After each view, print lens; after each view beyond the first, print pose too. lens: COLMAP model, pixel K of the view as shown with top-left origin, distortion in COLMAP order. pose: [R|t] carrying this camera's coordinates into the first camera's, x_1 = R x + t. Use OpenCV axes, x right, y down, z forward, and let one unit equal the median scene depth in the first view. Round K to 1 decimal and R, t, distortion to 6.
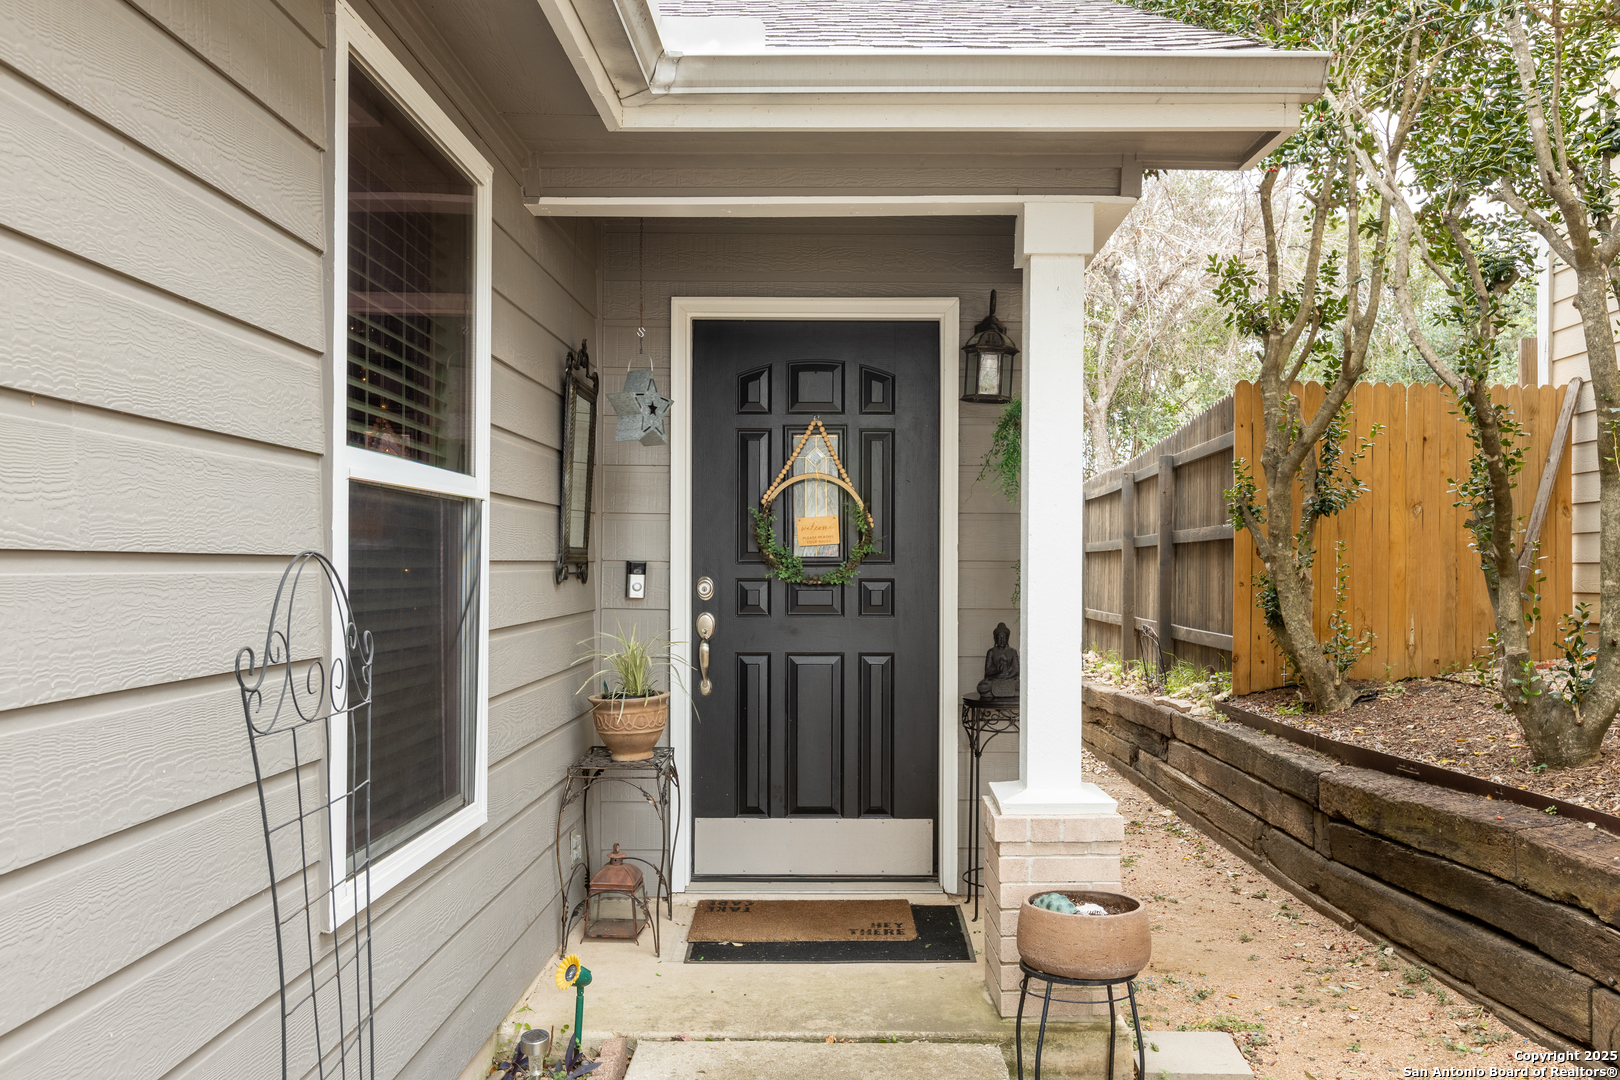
lens RADIAL K [[1264.5, 0, 805.6], [0, 1264.5, 547.2], [0, 0, 1]] dist [0.006458, 0.000356]
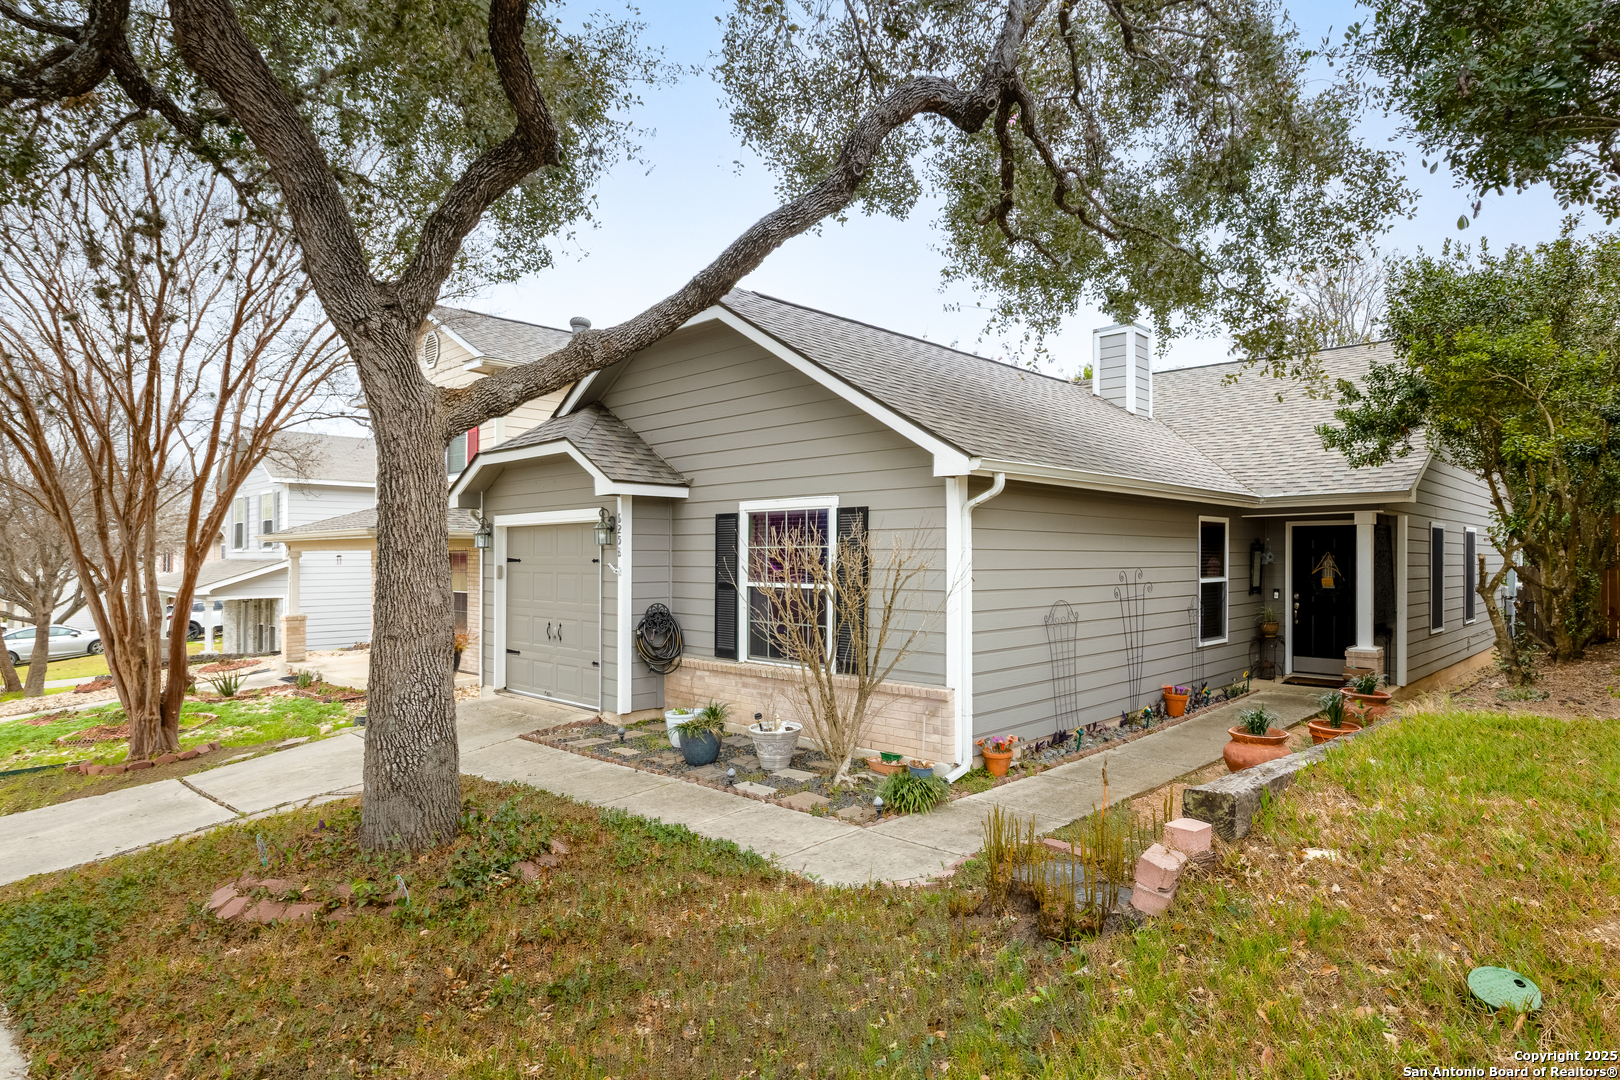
lens RADIAL K [[848.6, 0, 886.7], [0, 848.6, 580.6], [0, 0, 1]] dist [0.002292, 0.000403]
pose [[0.755536, 0.012809, -0.654981, 0.733978], [0.014187, 0.999254, 0.035907, -0.137957], [0.654953, -0.036422, 0.754791, -1.925662]]
